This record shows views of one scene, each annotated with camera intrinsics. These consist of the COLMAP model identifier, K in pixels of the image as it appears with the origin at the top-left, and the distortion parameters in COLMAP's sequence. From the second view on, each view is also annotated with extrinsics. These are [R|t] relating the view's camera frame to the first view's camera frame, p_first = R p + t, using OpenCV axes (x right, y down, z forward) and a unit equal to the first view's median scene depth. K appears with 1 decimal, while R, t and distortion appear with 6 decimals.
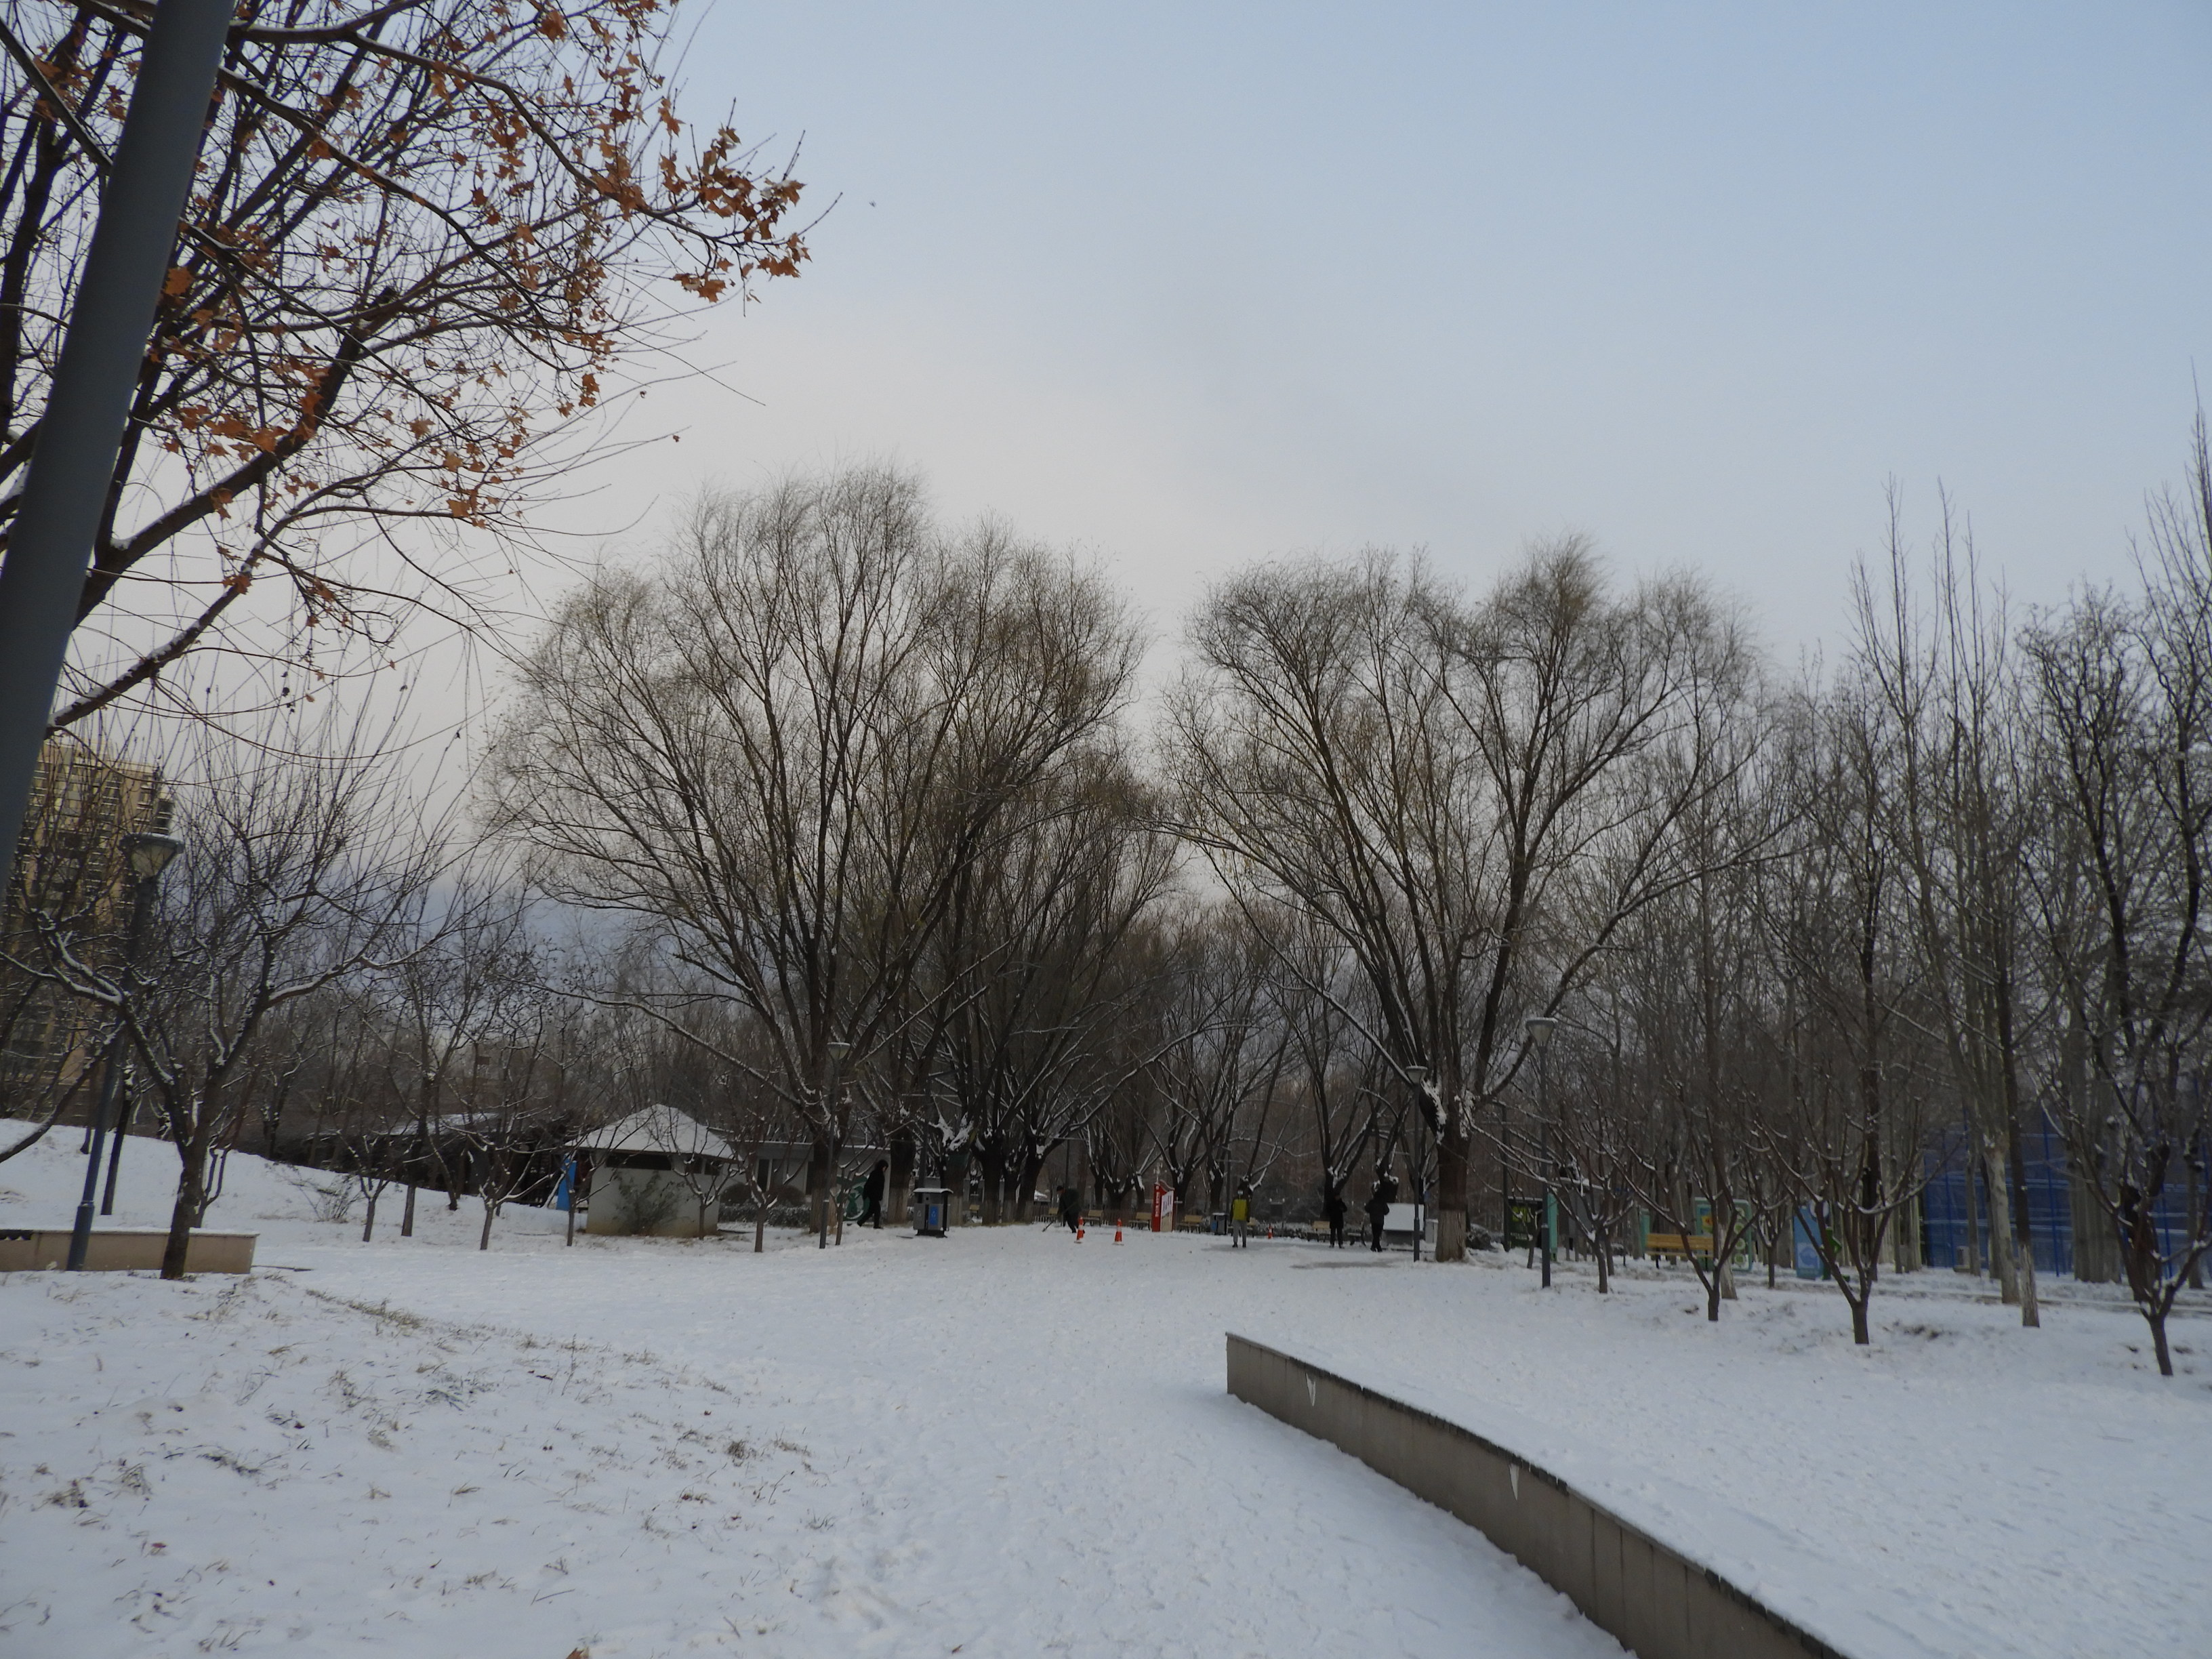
lens RADIAL K [[1567.2, 0, 1102.1], [0, 1567.2, 839.2], [0, 0, 1]] dist [0.006985, -0.004814]
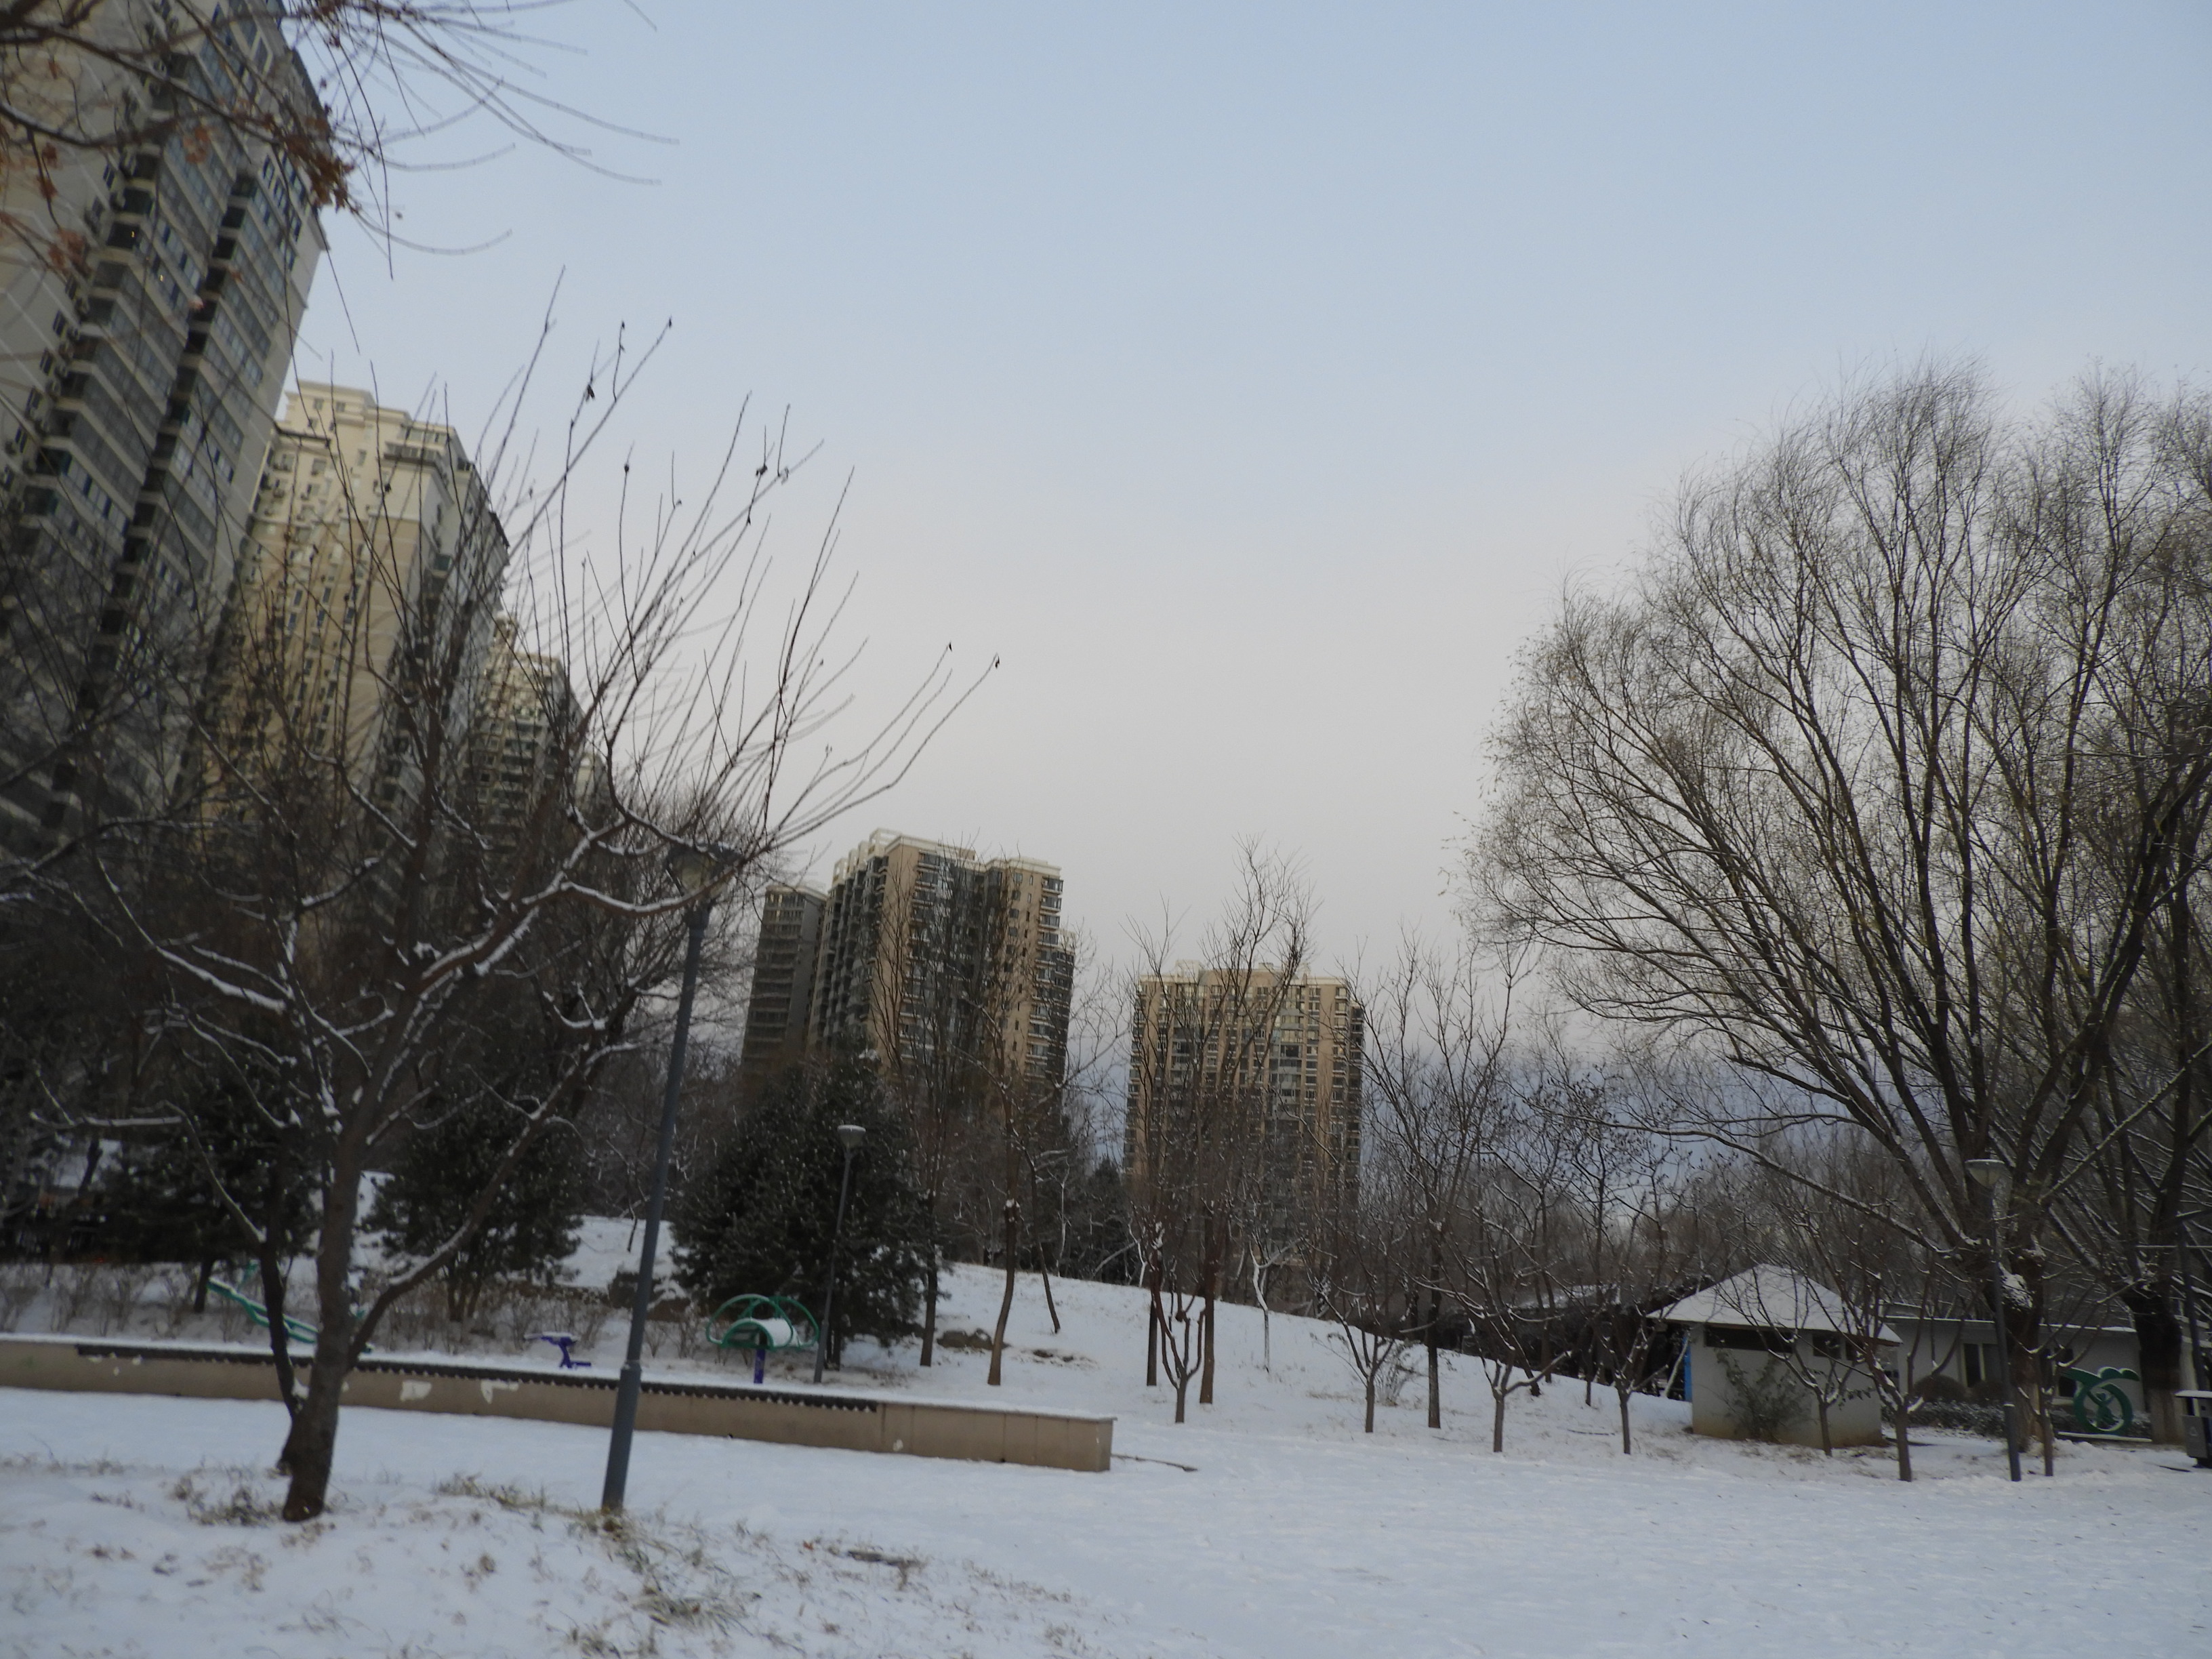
lens RADIAL K [[1567.2, 0, 1124.3], [0, 1567.2, 832.8], [0, 0, 1]] dist [0.006985, -0.004814]
pose [[0.757499, -0.188684, -0.624975, -0.001235], [0.116025, 0.980992, -0.155540, 0.046480], [0.642444, 0.045309, 0.764992, 0.208451]]
